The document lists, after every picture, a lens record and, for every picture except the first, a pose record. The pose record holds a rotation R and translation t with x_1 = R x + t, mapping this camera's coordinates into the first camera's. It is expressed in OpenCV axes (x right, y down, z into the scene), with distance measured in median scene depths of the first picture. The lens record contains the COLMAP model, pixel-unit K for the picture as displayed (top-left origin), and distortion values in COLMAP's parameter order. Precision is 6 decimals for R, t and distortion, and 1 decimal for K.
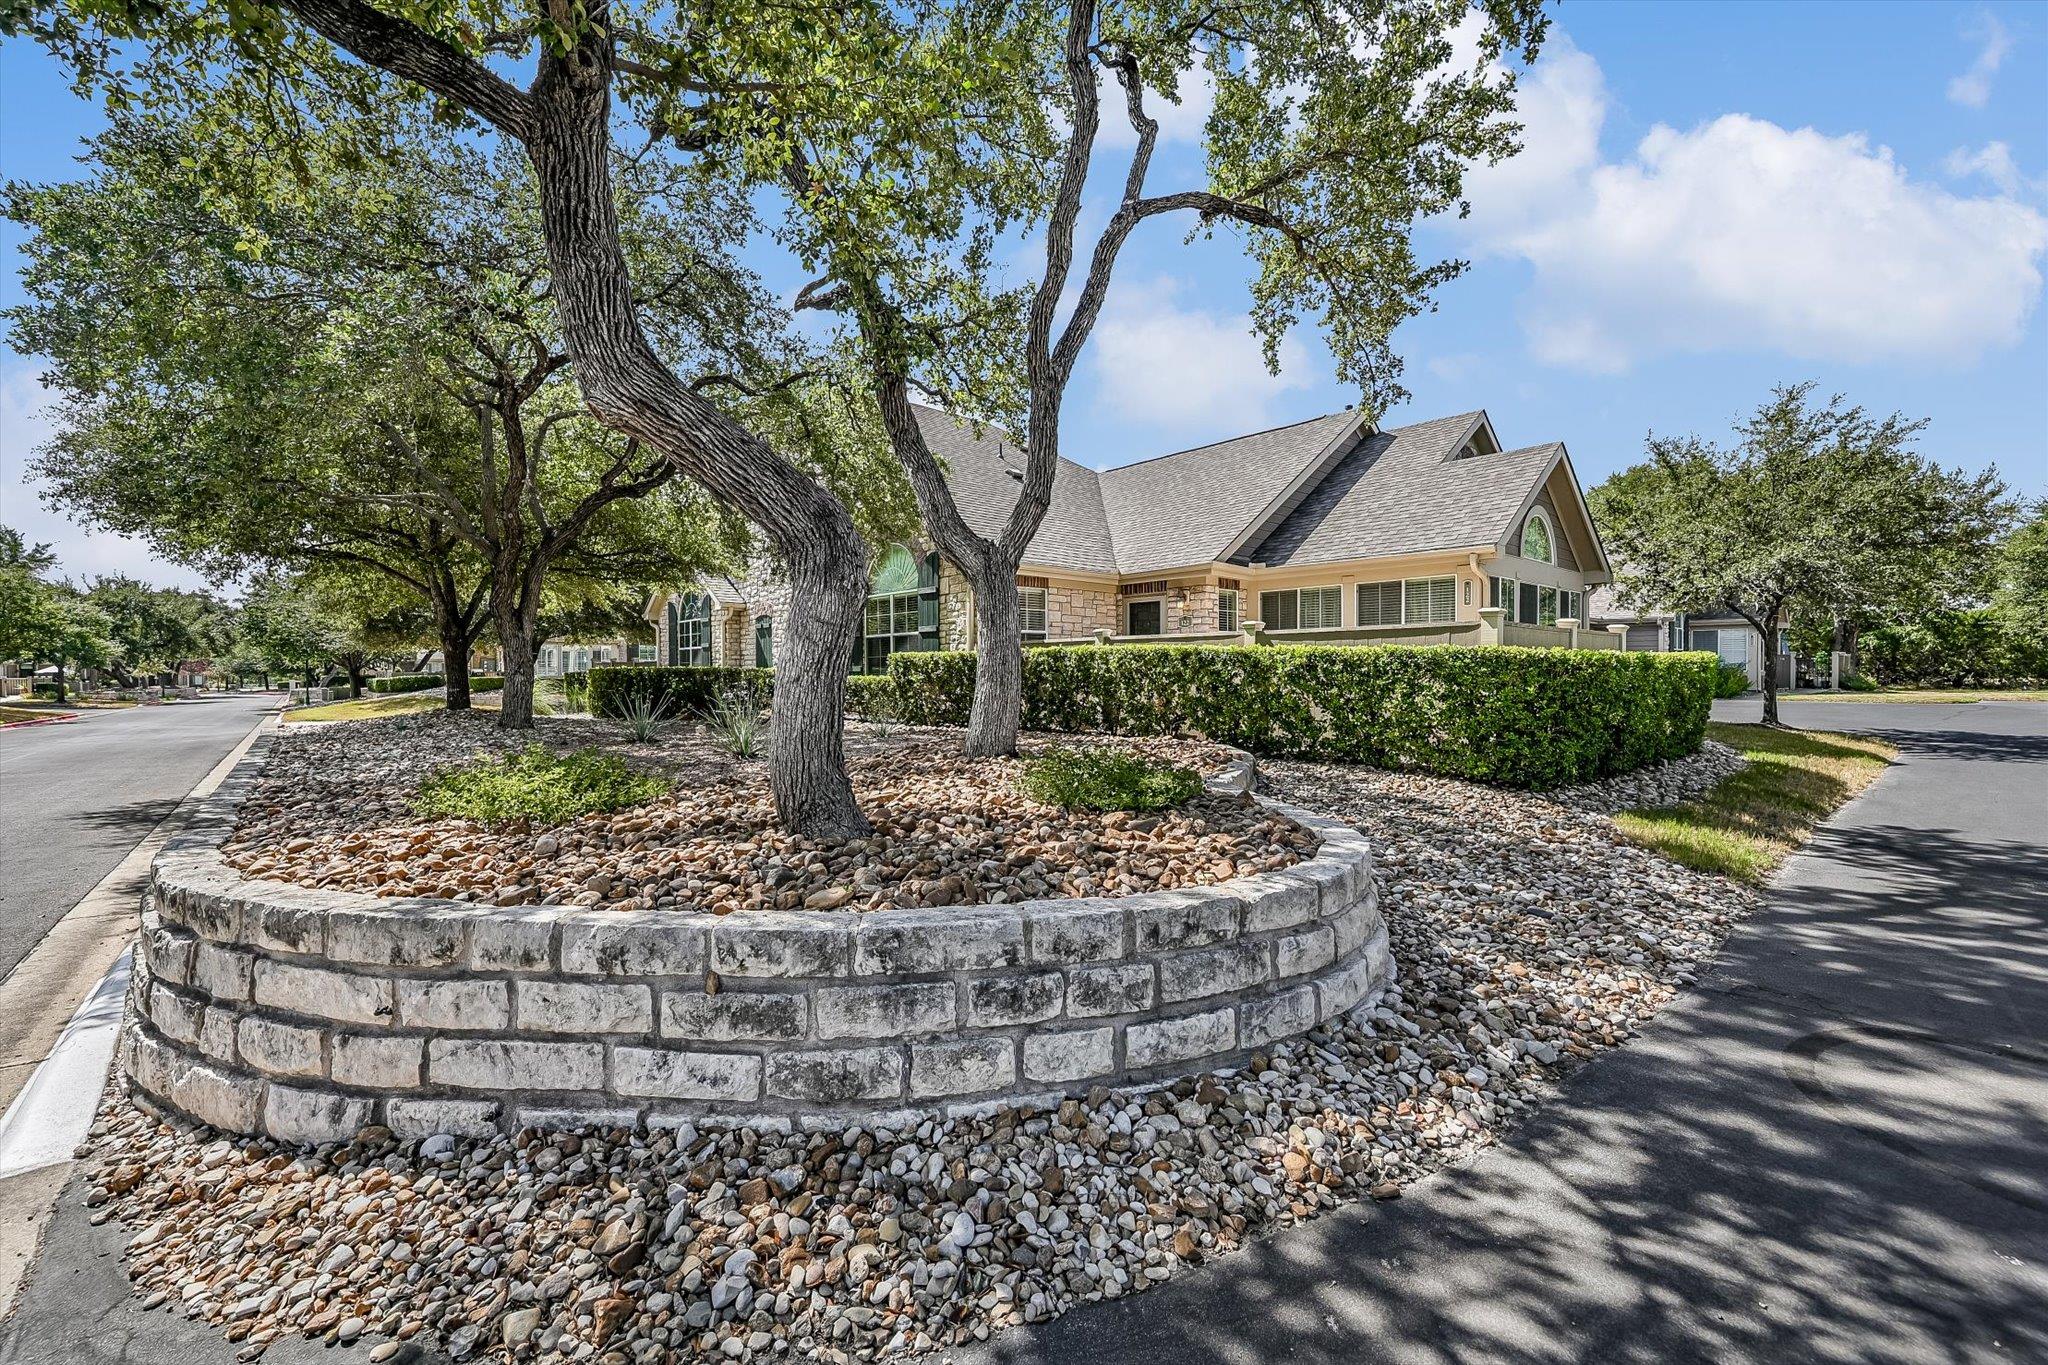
lens RADIAL K [[830.9, 0, 1007.2], [0, 830.9, 681.5], [0, 0, 1]] dist [0.001121, -0.000386]
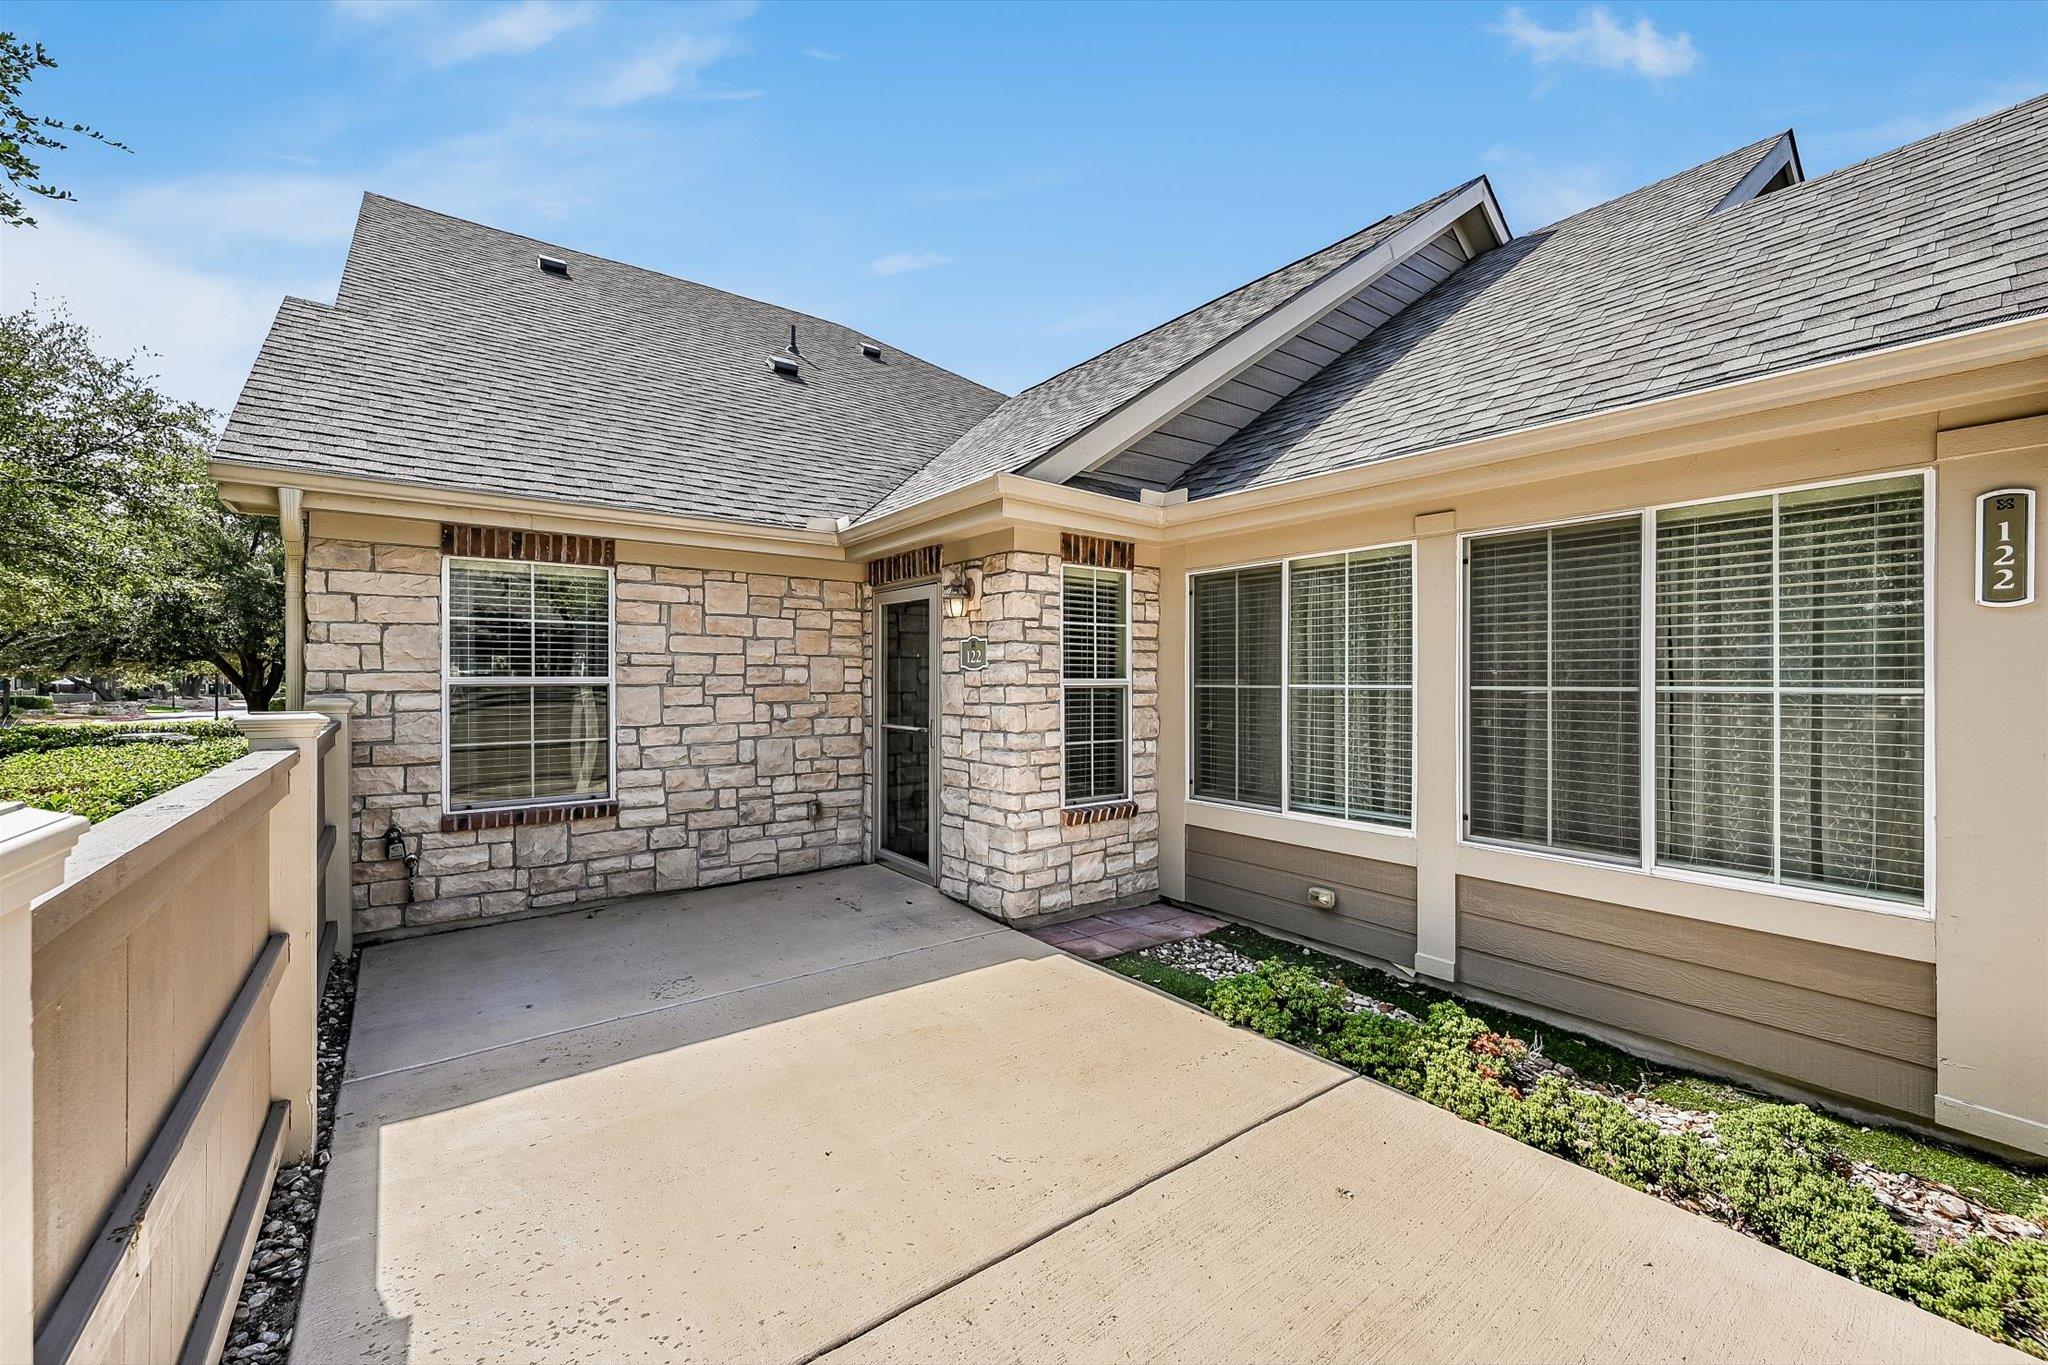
lens RADIAL K [[830.9, 0, 1007.2], [0, 830.9, 681.5], [0, 0, 1]] dist [0.001121, -0.000386]
pose [[0.995414, 0.003990, -0.095575, 0.262136], [-0.004676, 0.999965, -0.006958, -0.057021], [0.095544, 0.007373, 0.995398, 0.630547]]
